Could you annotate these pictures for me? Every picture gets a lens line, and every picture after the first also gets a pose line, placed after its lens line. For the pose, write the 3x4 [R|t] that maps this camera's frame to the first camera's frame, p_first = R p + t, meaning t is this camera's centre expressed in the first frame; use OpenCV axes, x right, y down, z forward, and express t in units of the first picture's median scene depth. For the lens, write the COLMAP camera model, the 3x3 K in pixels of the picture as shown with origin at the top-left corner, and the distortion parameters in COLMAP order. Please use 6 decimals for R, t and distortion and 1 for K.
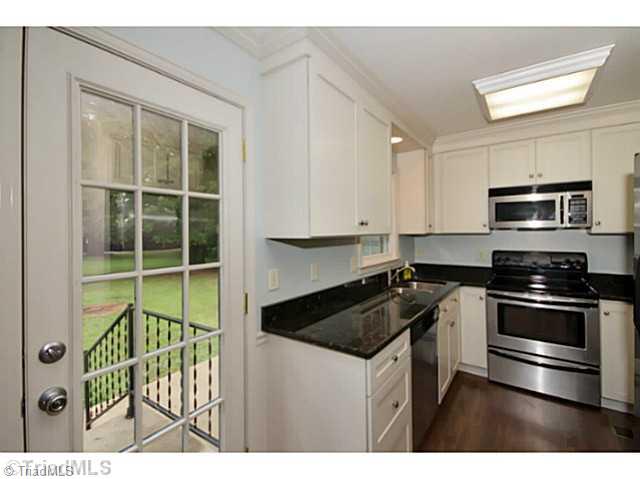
lens RADIAL K [[295.3, 0, 318.6], [0, 295.3, 238.1], [0, 0, 1]] dist [-0.002243, -0.000126]
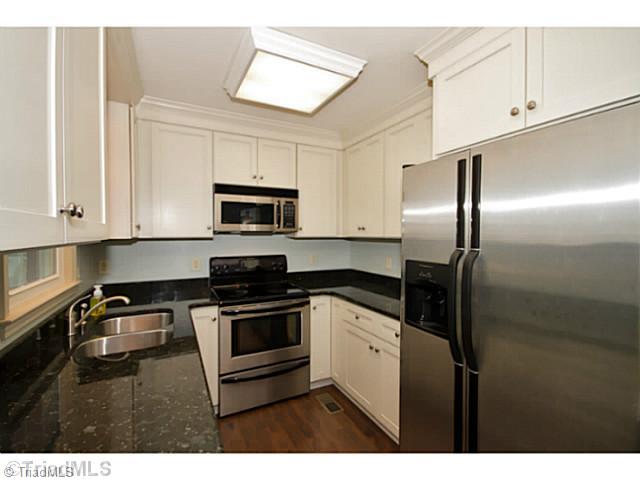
lens RADIAL K [[295.3, 0, 318.6], [0, 295.3, 238.6], [0, 0, 1]] dist [-0.002243, -0.000126]
pose [[0.465846, -0.005782, 0.884847, -0.018340], [0.017073, 0.999851, -0.002455, -0.007250], [-0.884701, 0.016251, 0.465875, 0.384731]]
